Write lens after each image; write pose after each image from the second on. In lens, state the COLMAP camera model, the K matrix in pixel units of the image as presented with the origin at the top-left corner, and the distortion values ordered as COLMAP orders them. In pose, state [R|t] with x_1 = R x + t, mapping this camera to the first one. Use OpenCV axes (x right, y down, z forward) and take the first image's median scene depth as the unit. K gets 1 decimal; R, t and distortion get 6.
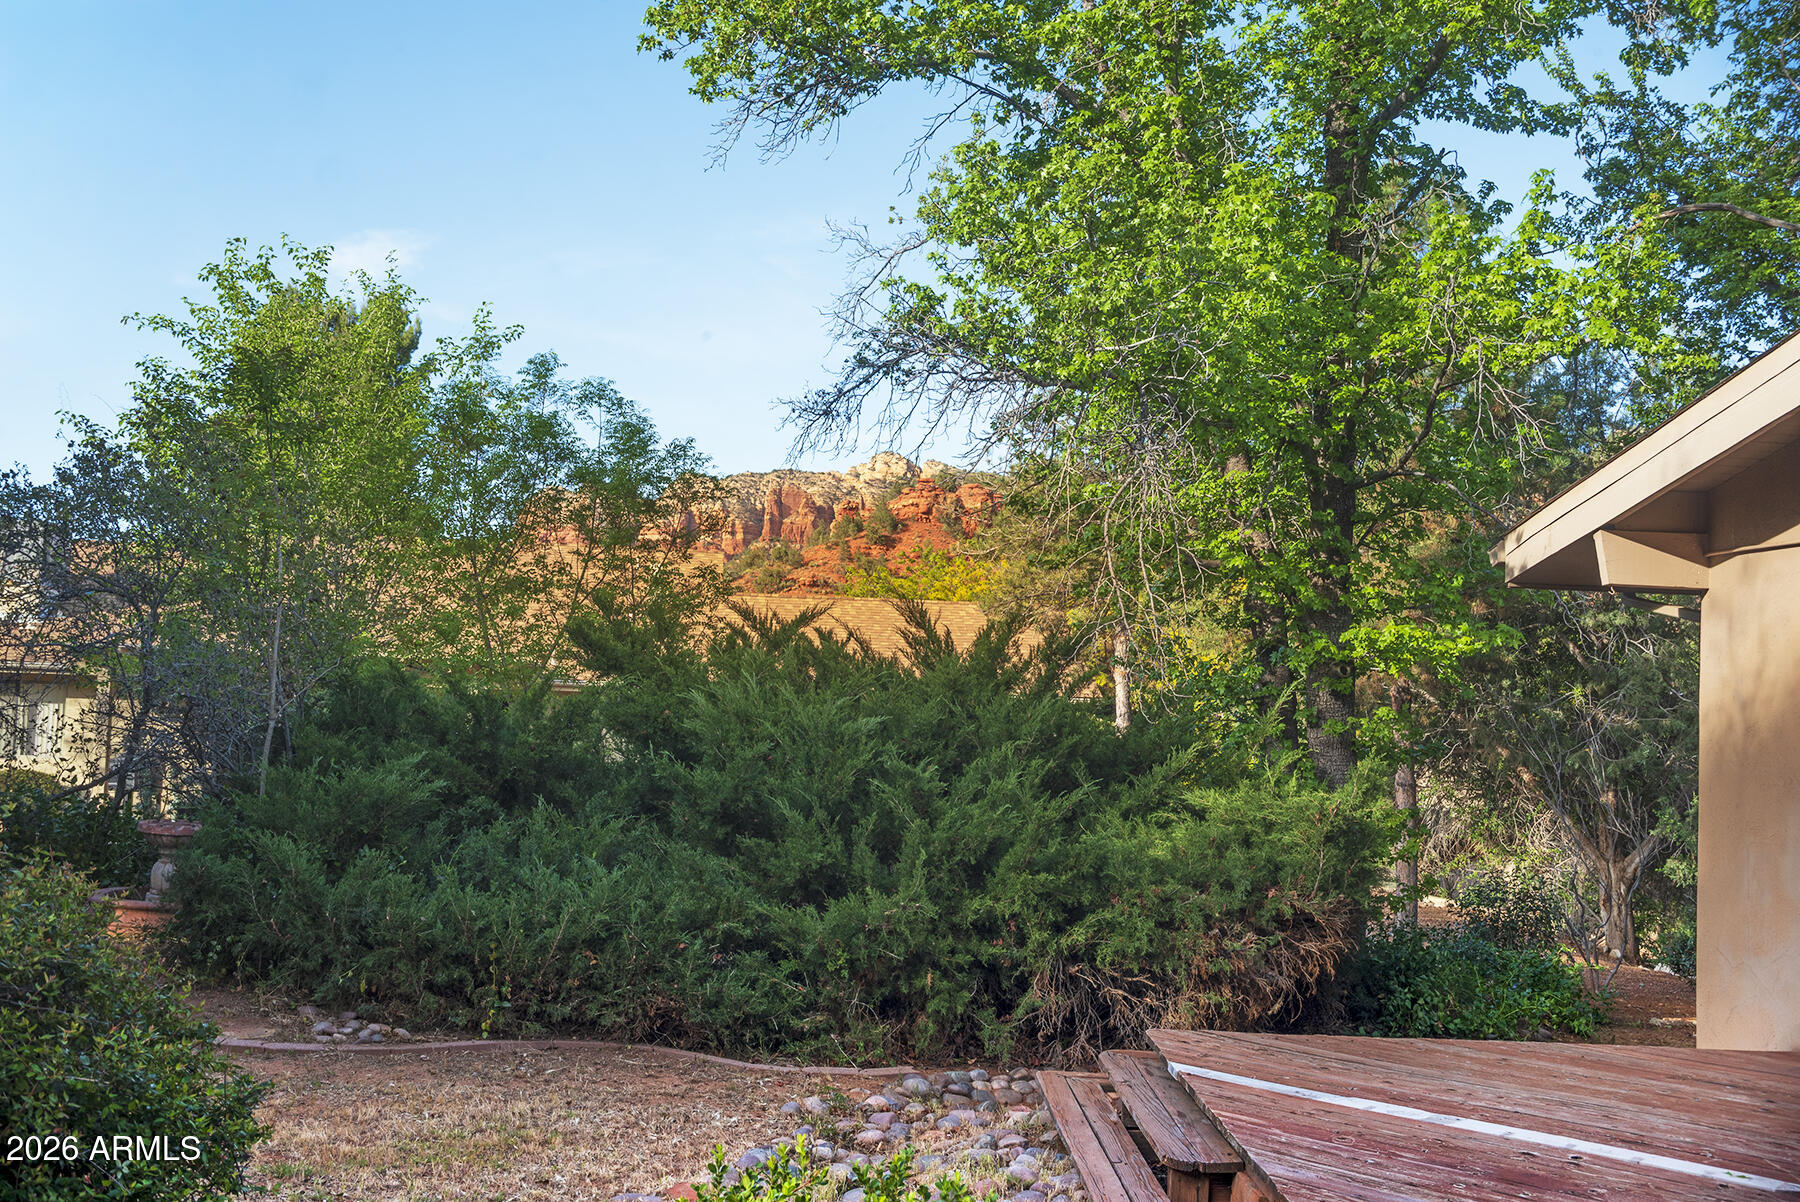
lens RADIAL K [[1849.8, 0, 901.0], [0, 1849.8, 604.2], [0, 0, 1]] dist [0.008168, 0.000000]
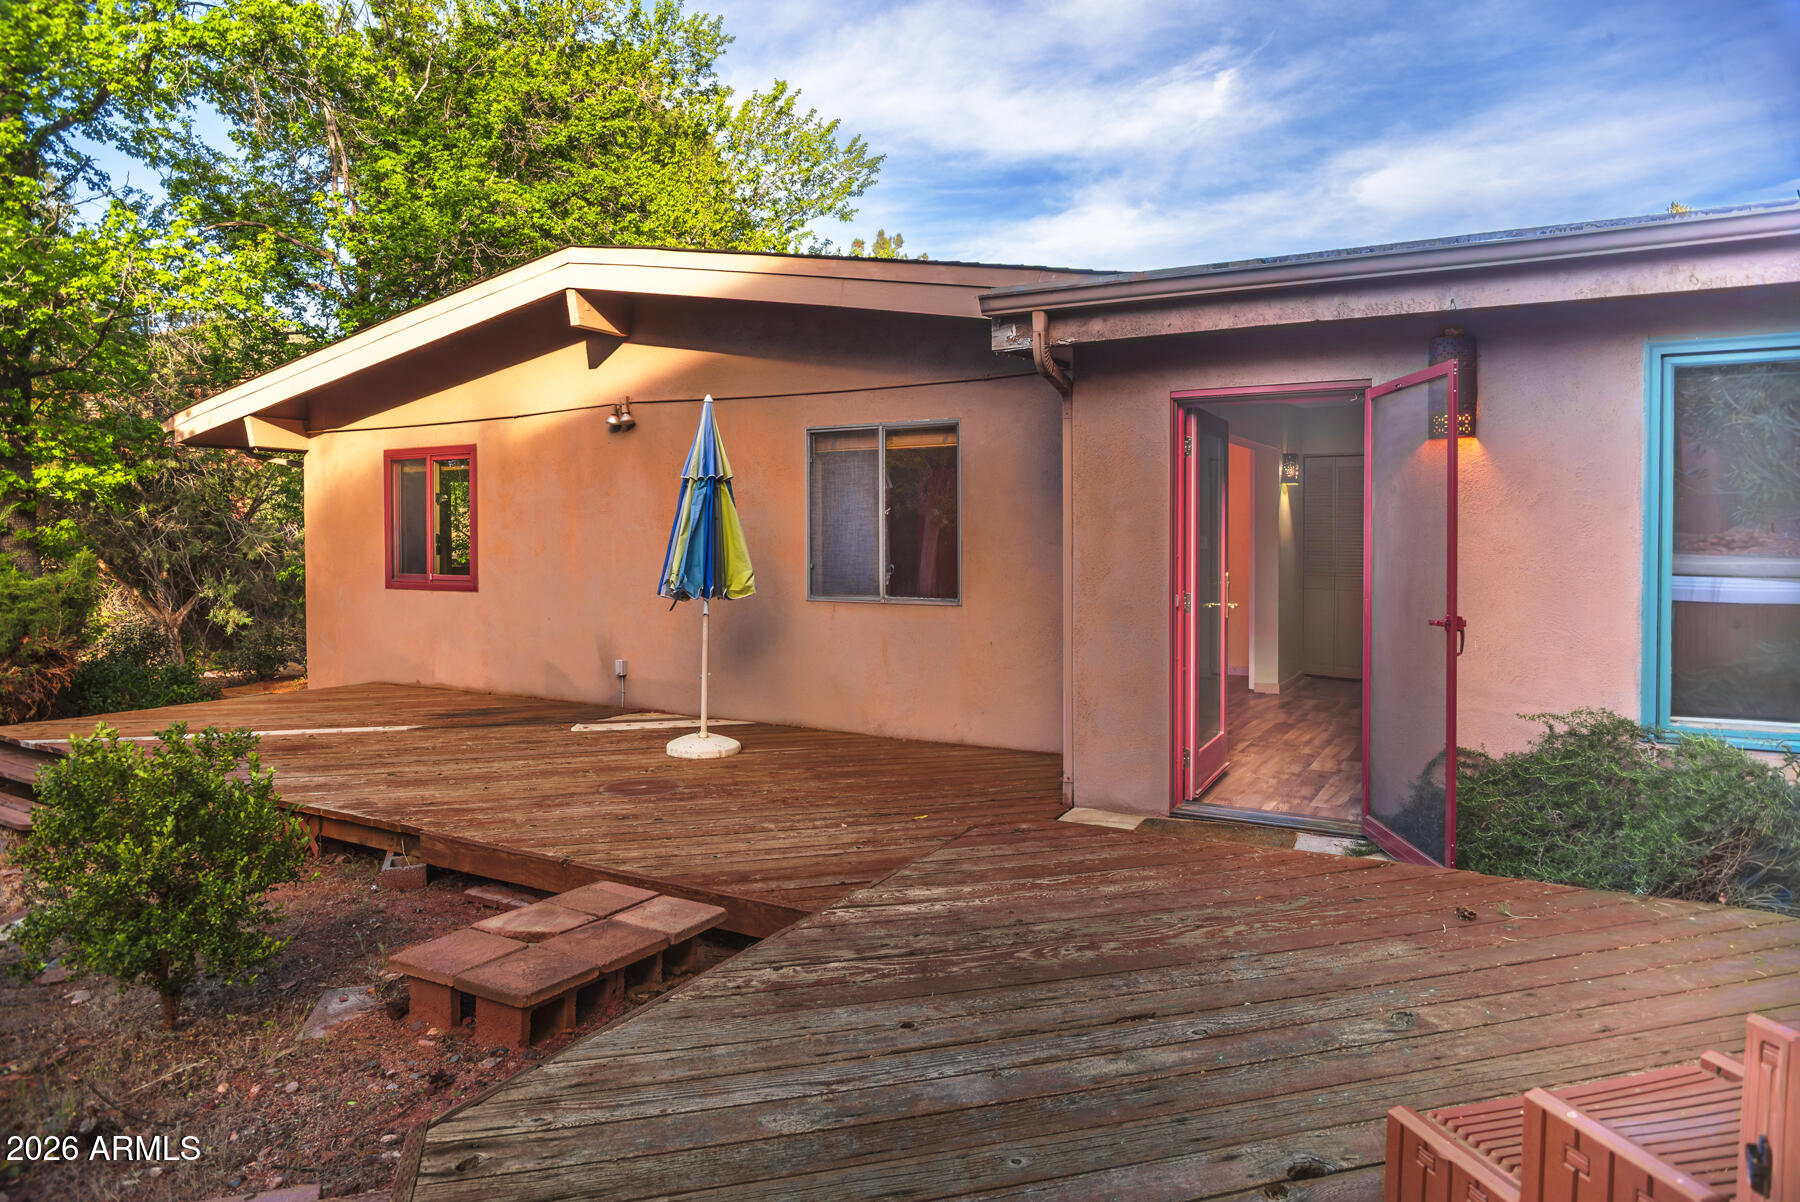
lens RADIAL K [[1153.1, 0, 900.4], [0, 1153.1, 594.3], [0, 0, 1]] dist [0.000077, -0.000230]
pose [[0.533696, -0.079454, 0.841936, -0.214915], [-0.022078, 0.993928, 0.107792, -0.002088], [-0.845388, -0.076116, 0.528701, -0.123344]]
